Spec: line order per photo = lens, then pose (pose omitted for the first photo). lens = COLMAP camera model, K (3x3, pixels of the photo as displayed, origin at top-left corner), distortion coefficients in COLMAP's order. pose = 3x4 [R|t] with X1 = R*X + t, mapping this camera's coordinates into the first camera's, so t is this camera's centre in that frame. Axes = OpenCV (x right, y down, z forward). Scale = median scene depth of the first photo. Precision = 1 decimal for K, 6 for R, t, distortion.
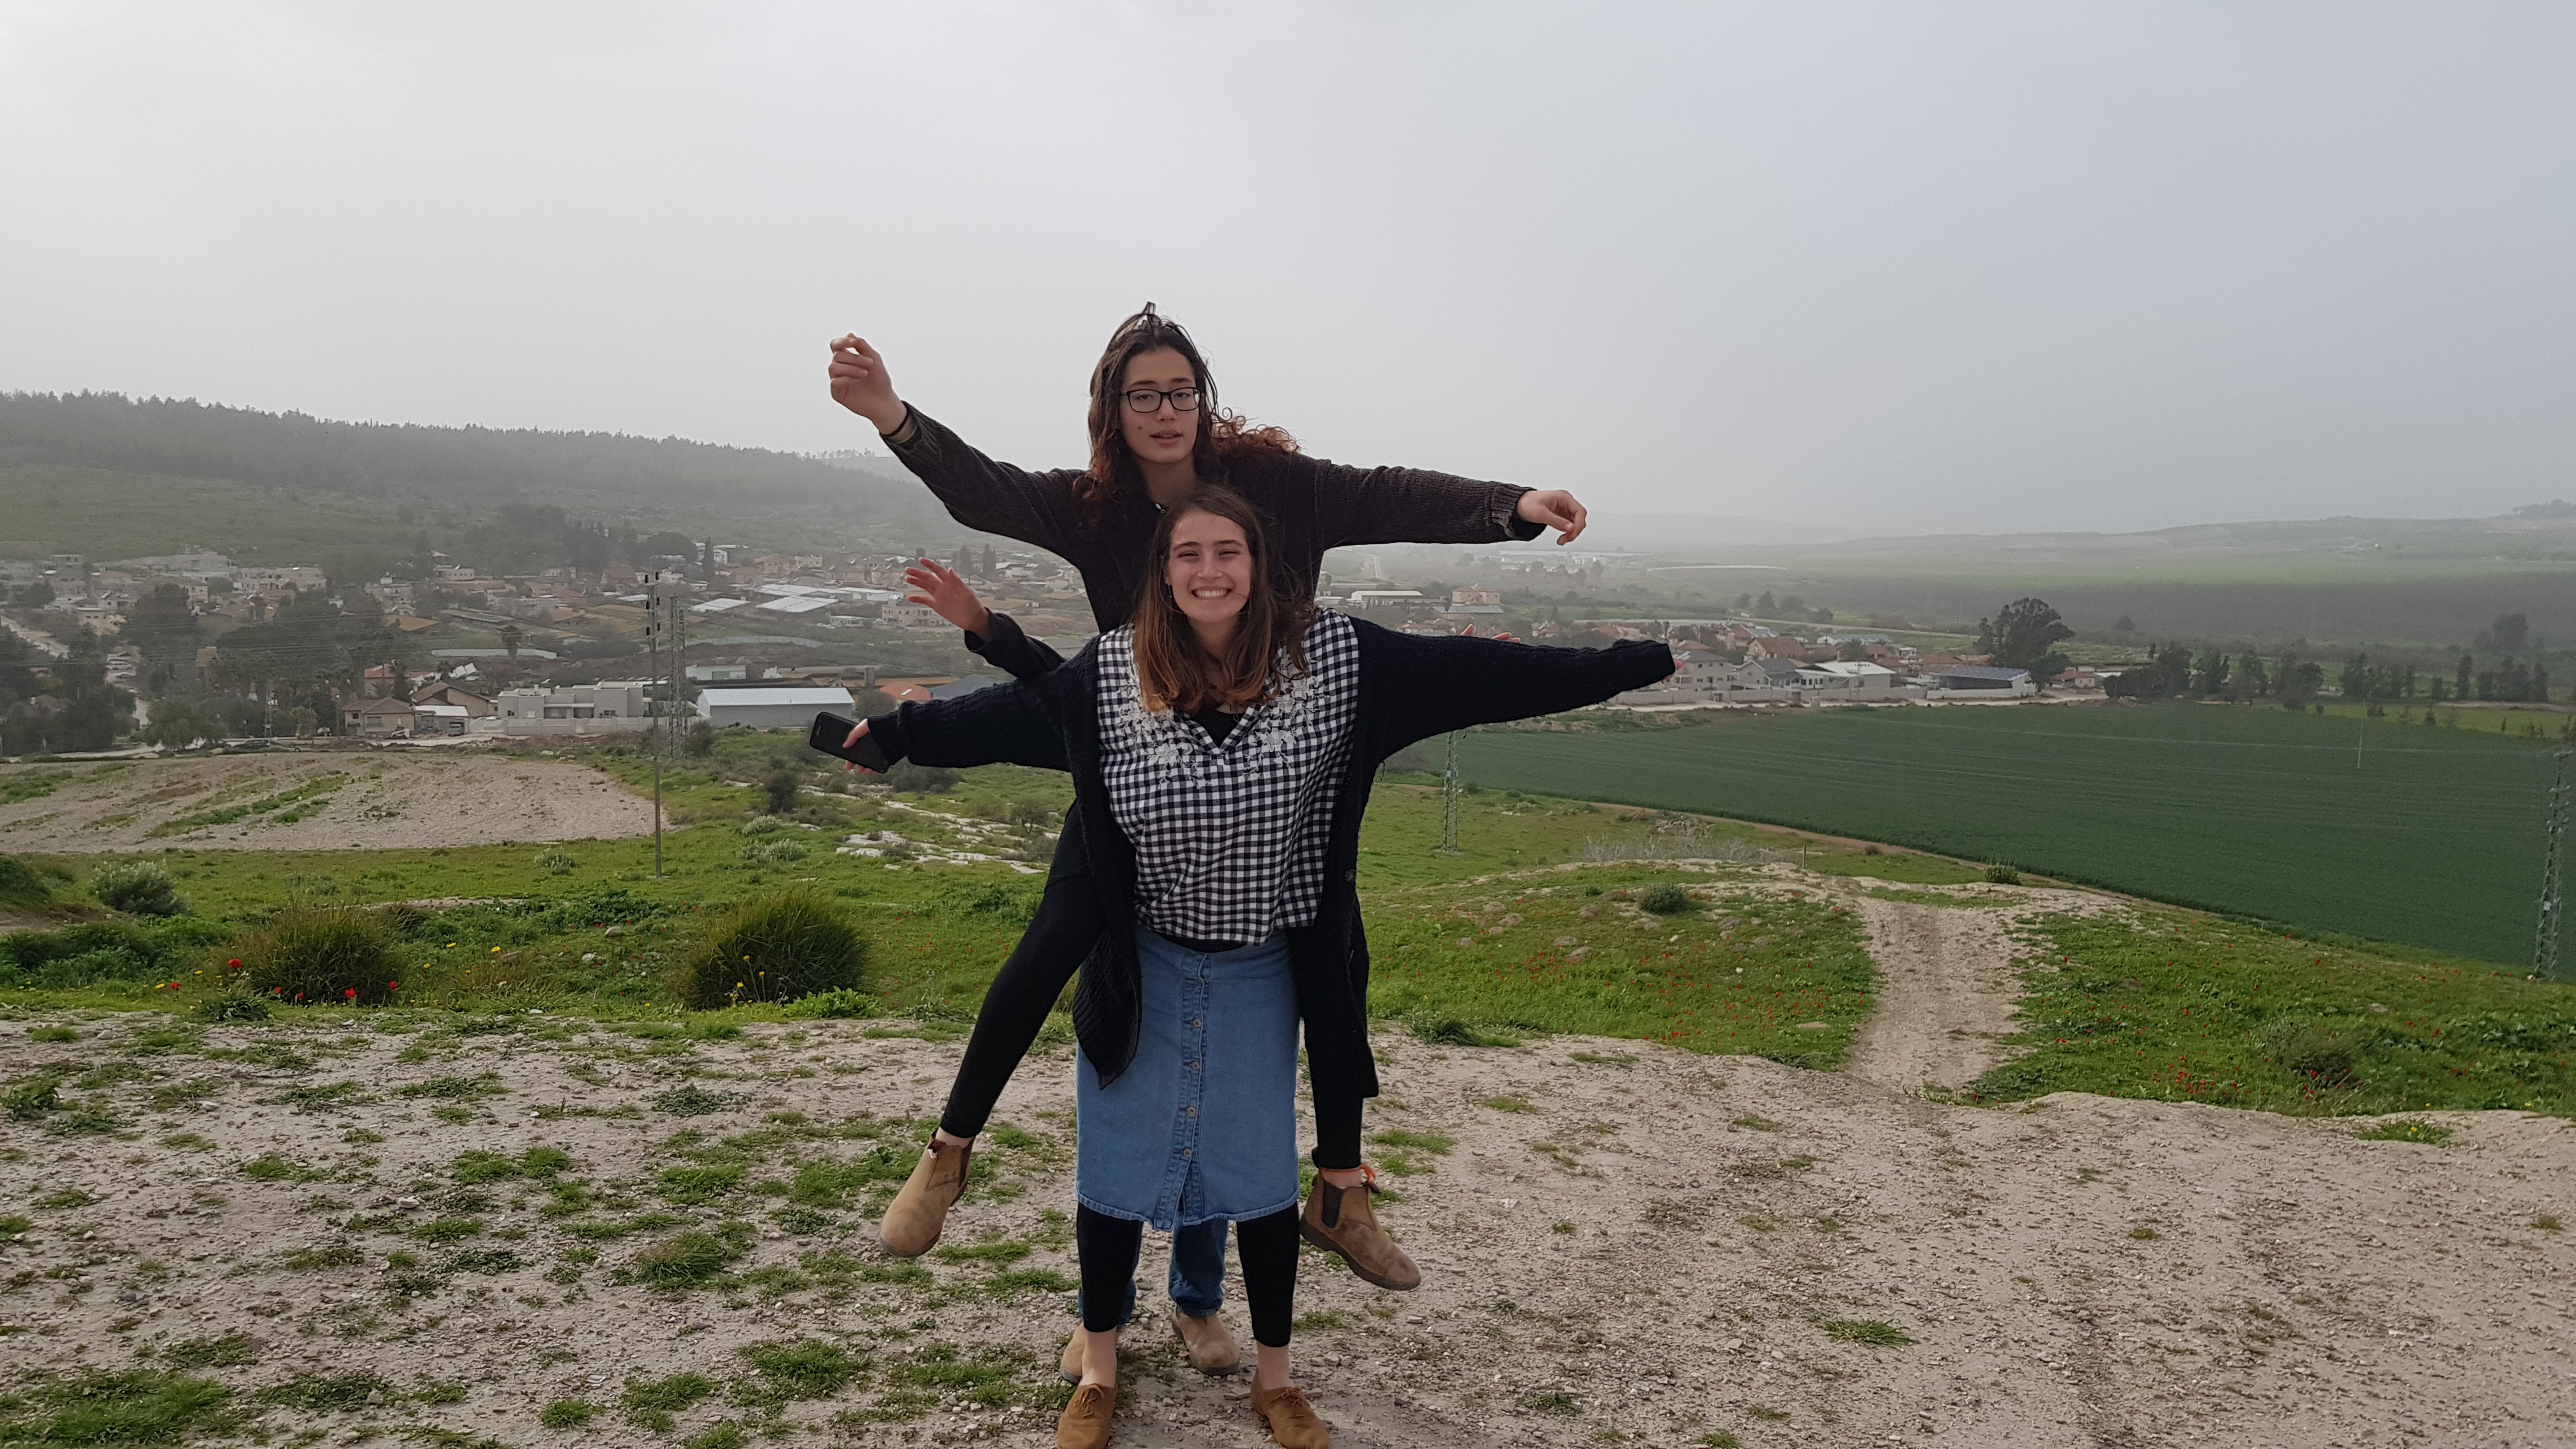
lens RADIAL K [[1983.3, 0, 1262.9], [0, 1983.3, 707.6], [0, 0, 1]] dist [0.057785, -0.096875]
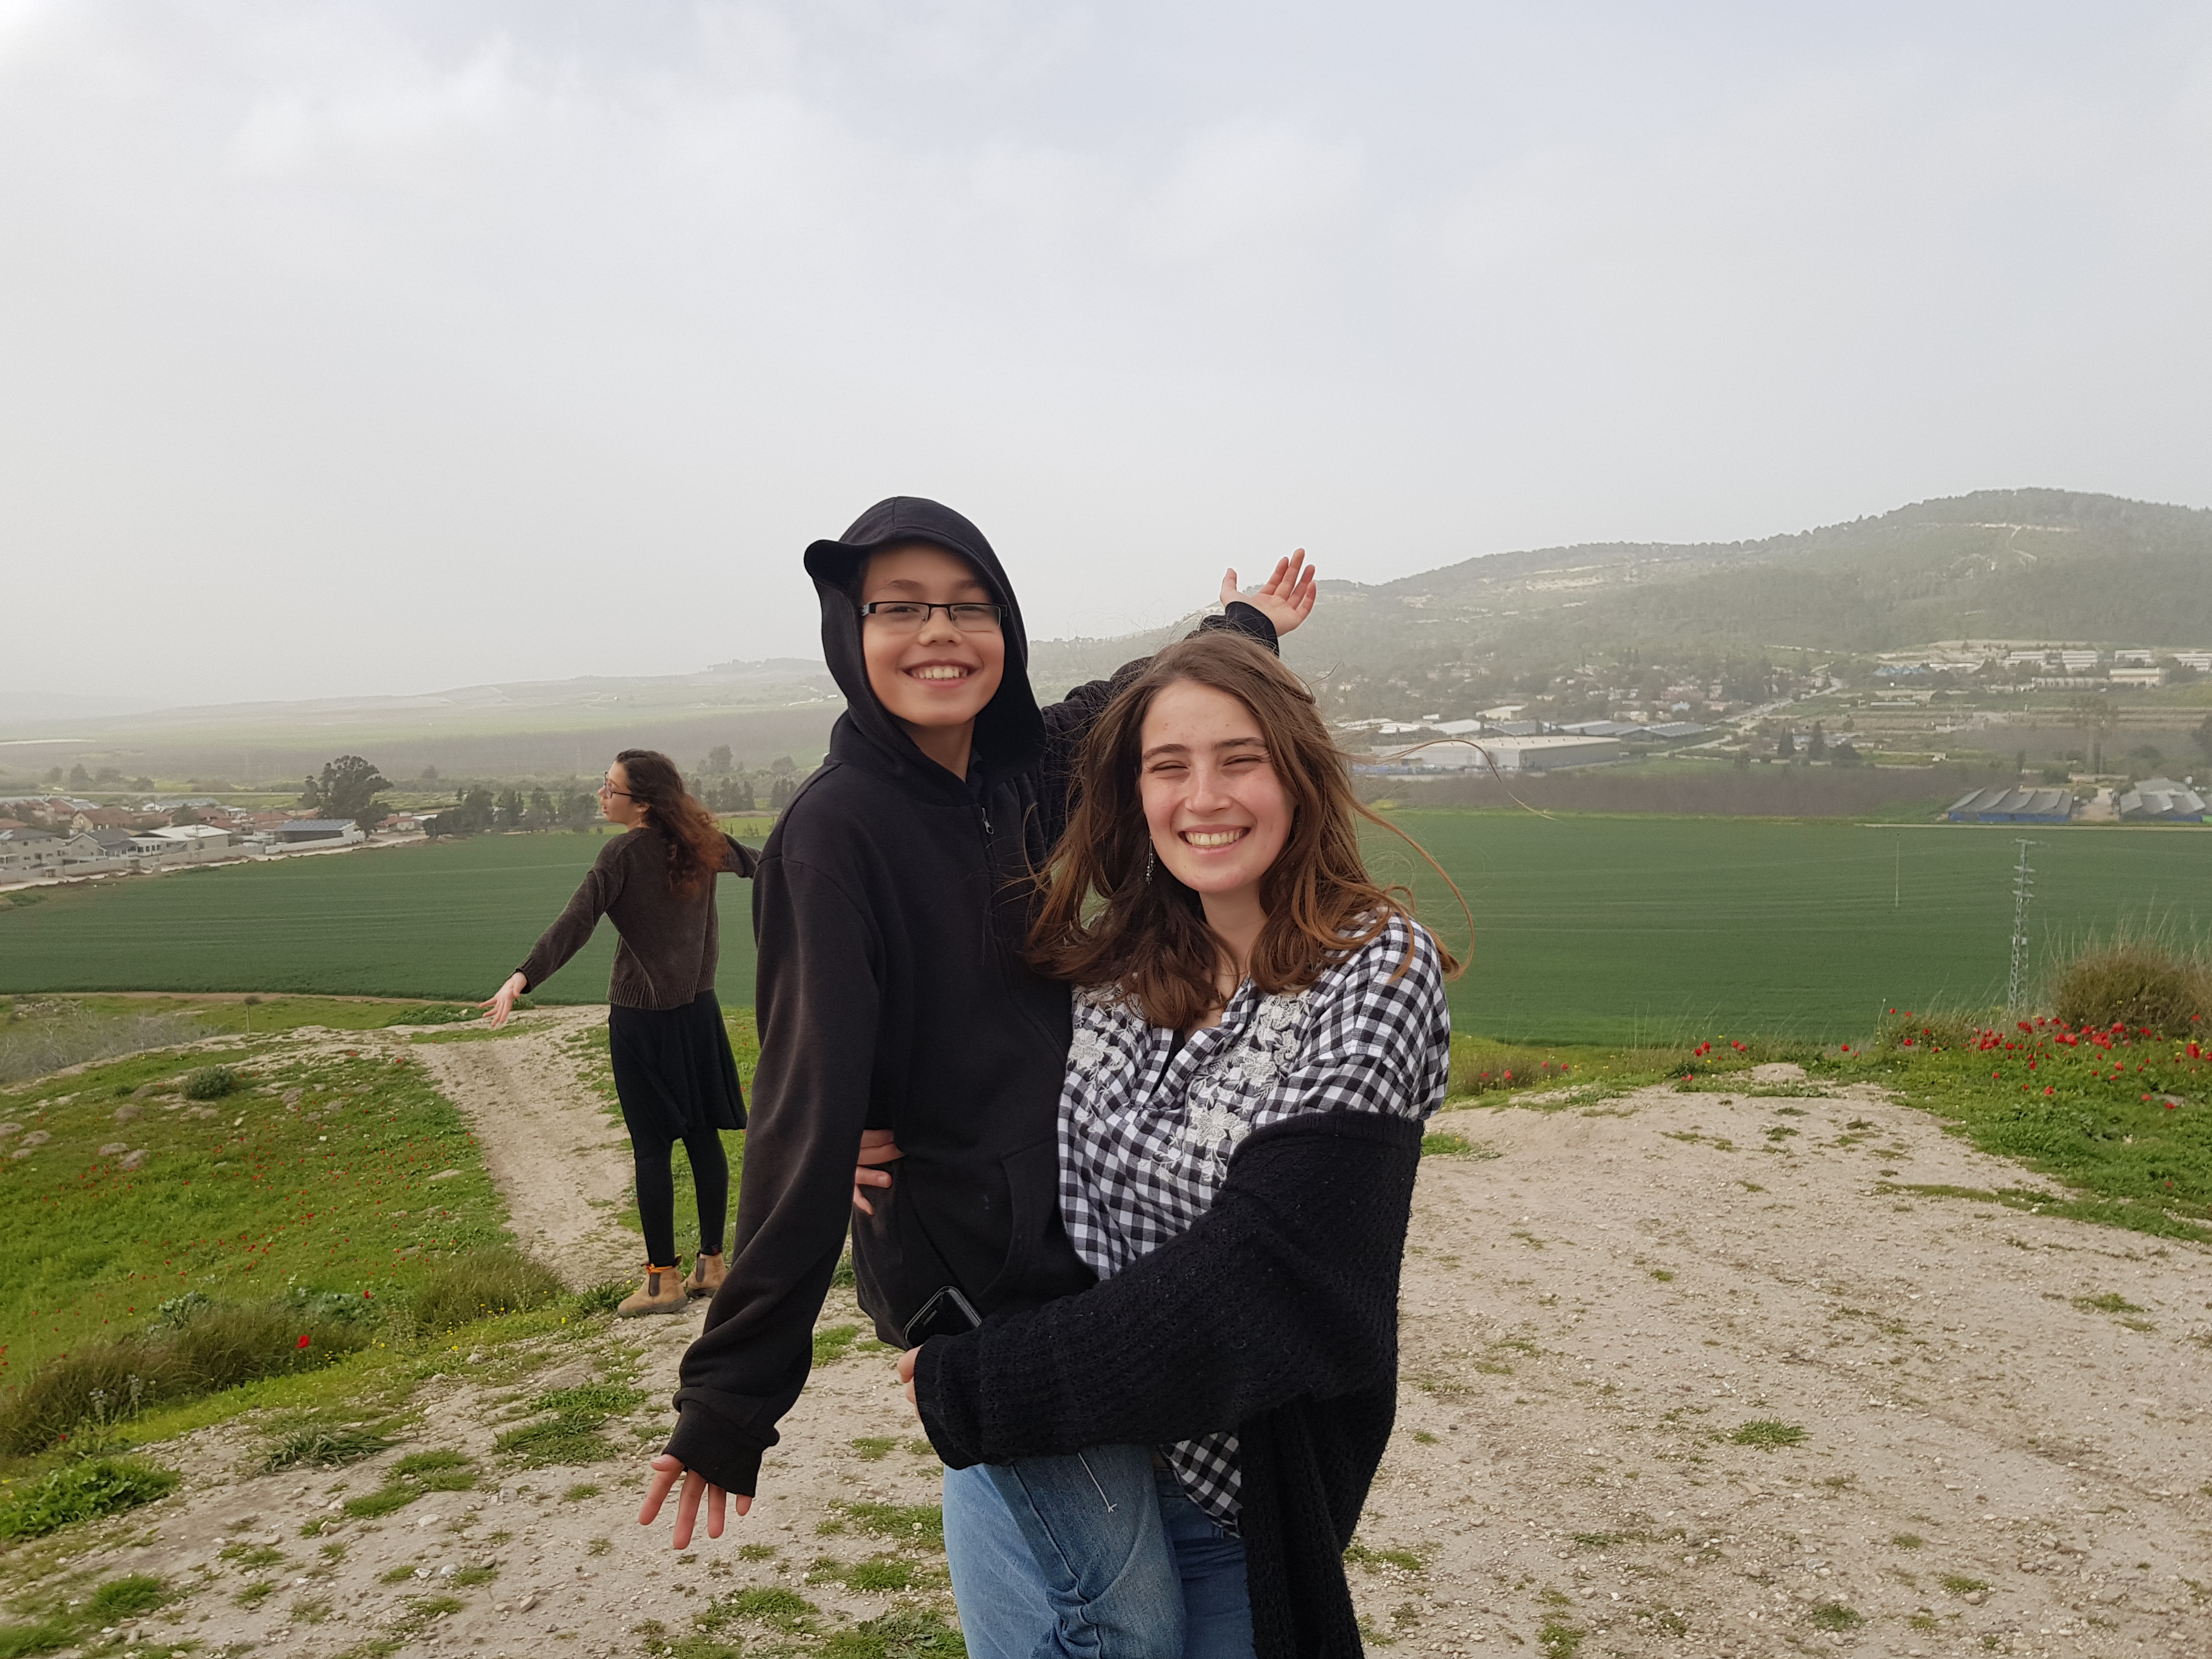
lens RADIAL K [[1708.8, 0, 1146.1], [0, 1708.8, 848.6], [0, 0, 1]] dist [0.049719, -0.081854]
pose [[0.689509, -0.099128, 0.717461, -0.076475], [0.097753, 0.994263, 0.043427, -0.010584], [-0.717650, 0.040190, 0.695243, 0.077196]]
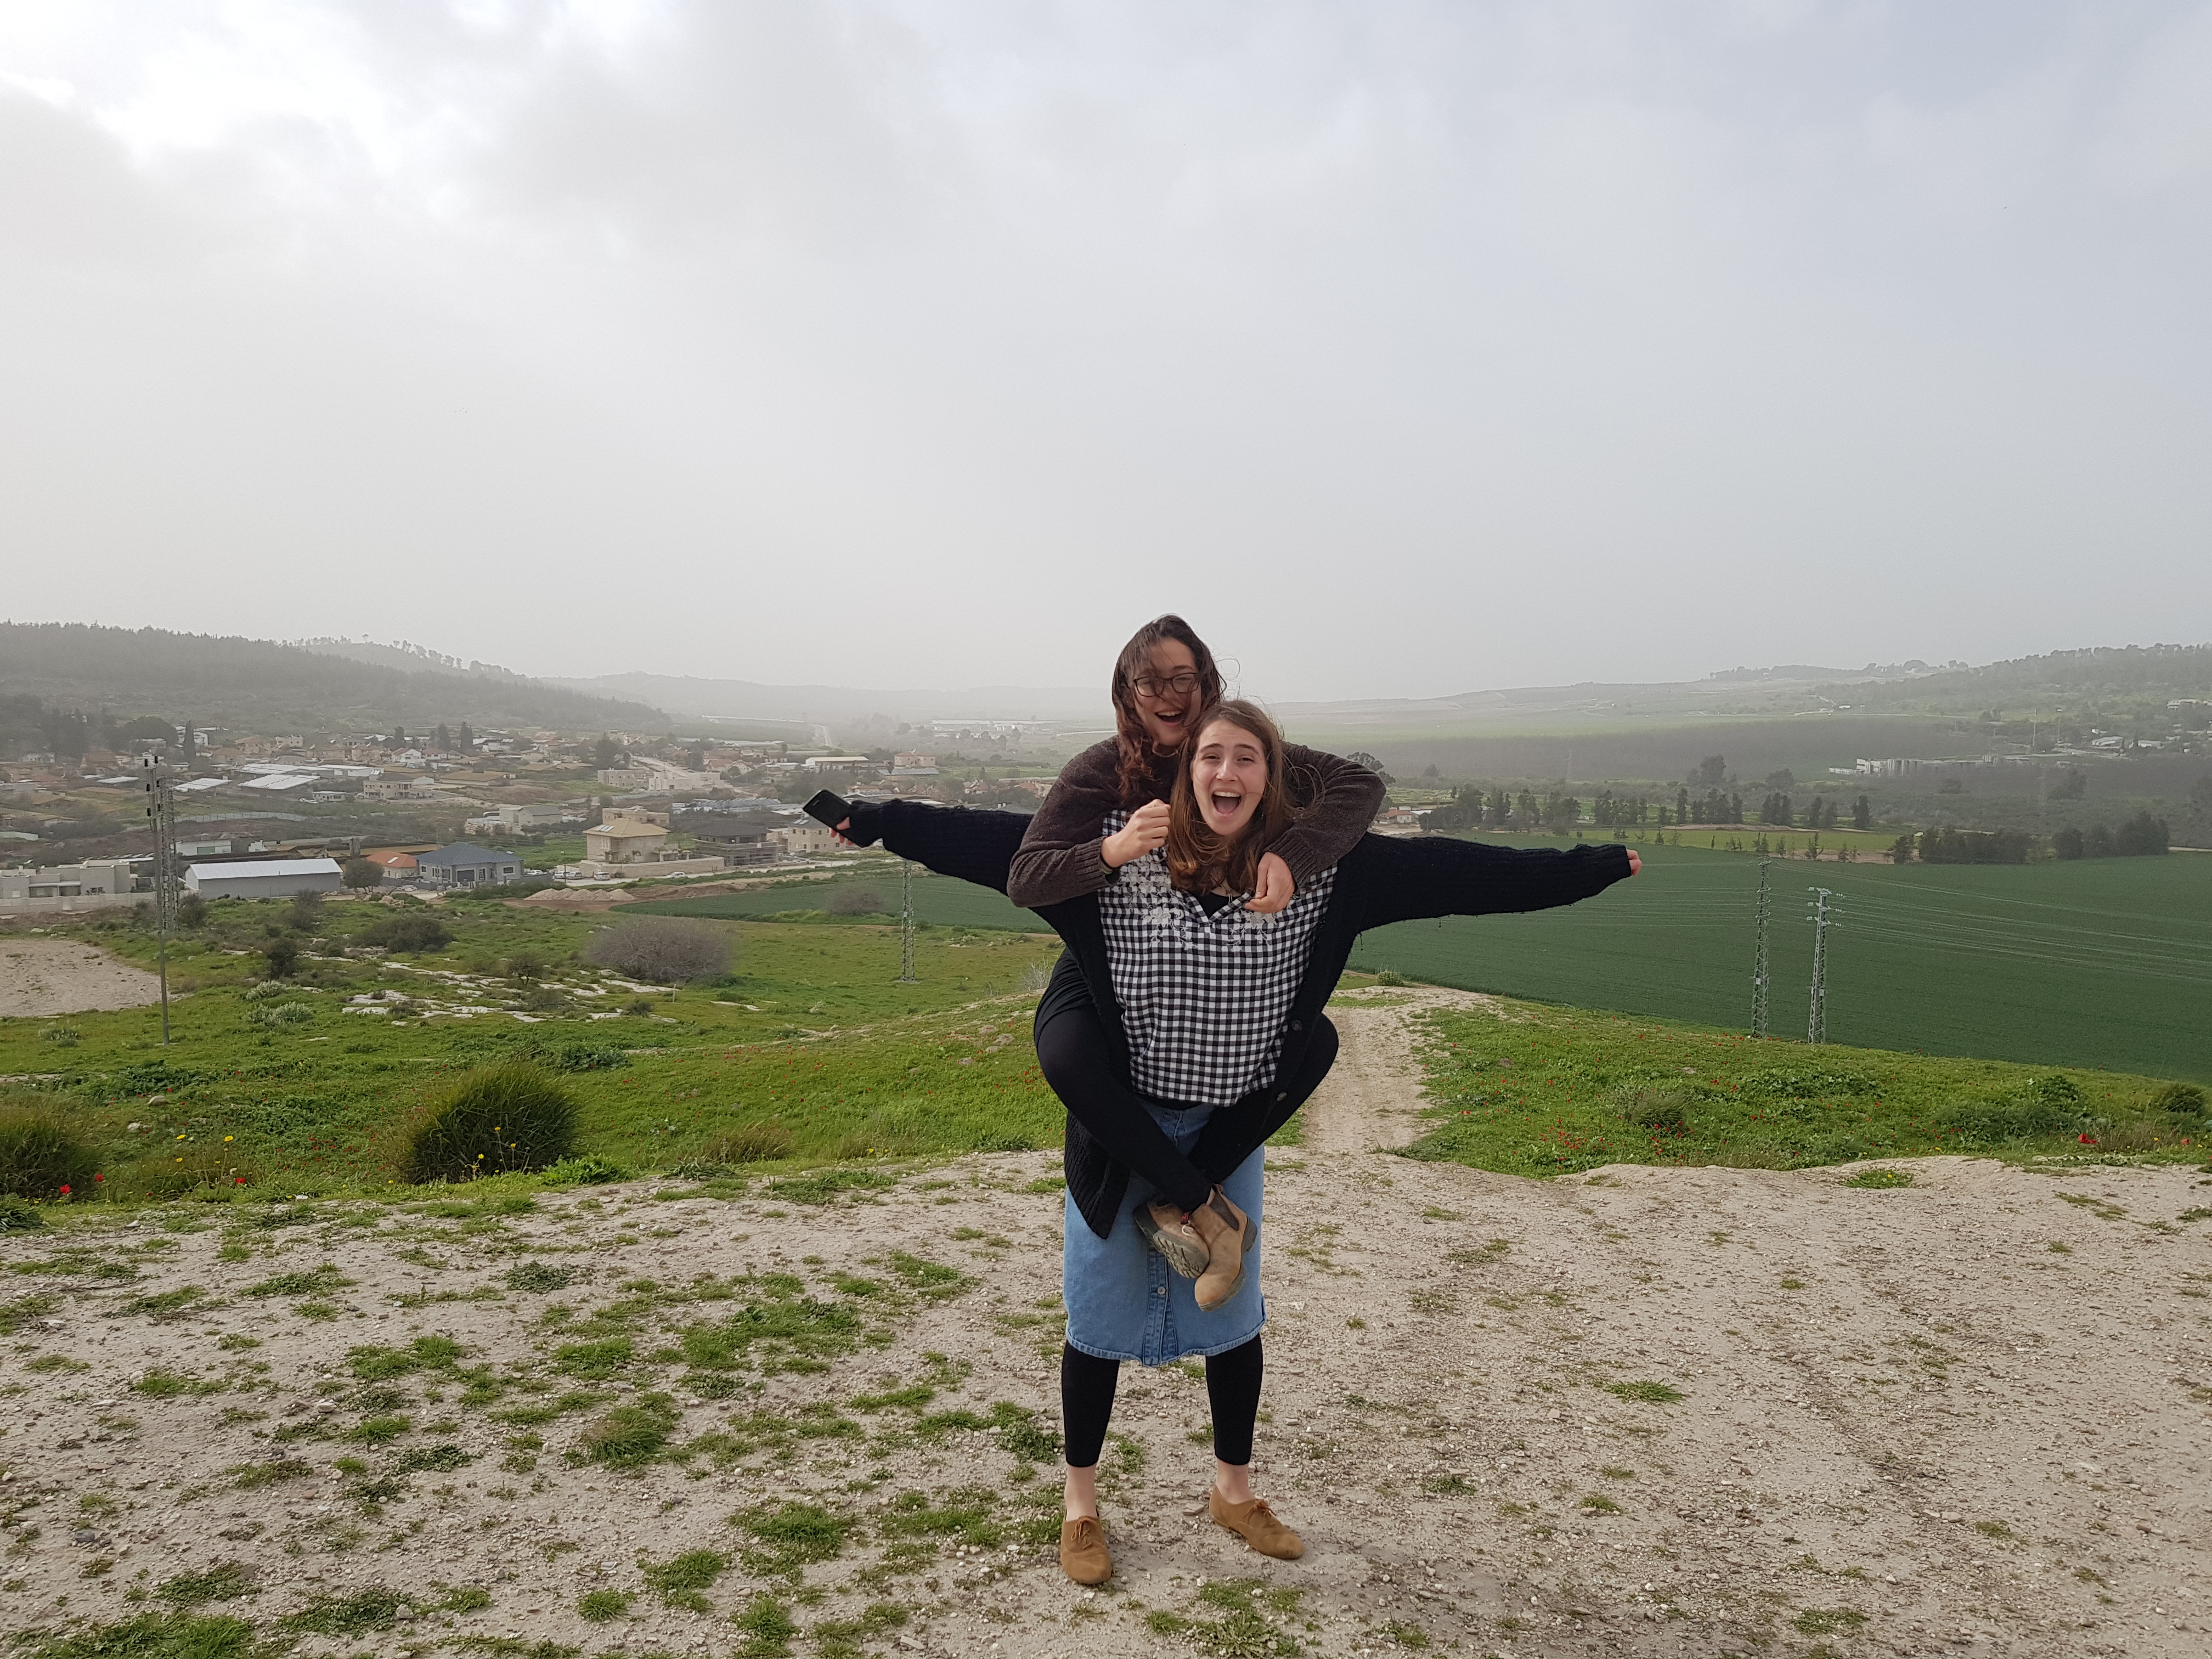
lens RADIAL K [[1708.8, 0, 1088.6], [0, 1708.8, 826.8], [0, 0, 1]] dist [0.049719, -0.081854]
pose [[0.977467, -0.031066, 0.208789, -0.030015], [0.034598, 0.999313, -0.013286, -0.002715], [-0.208232, 0.020210, 0.977871, 0.008487]]
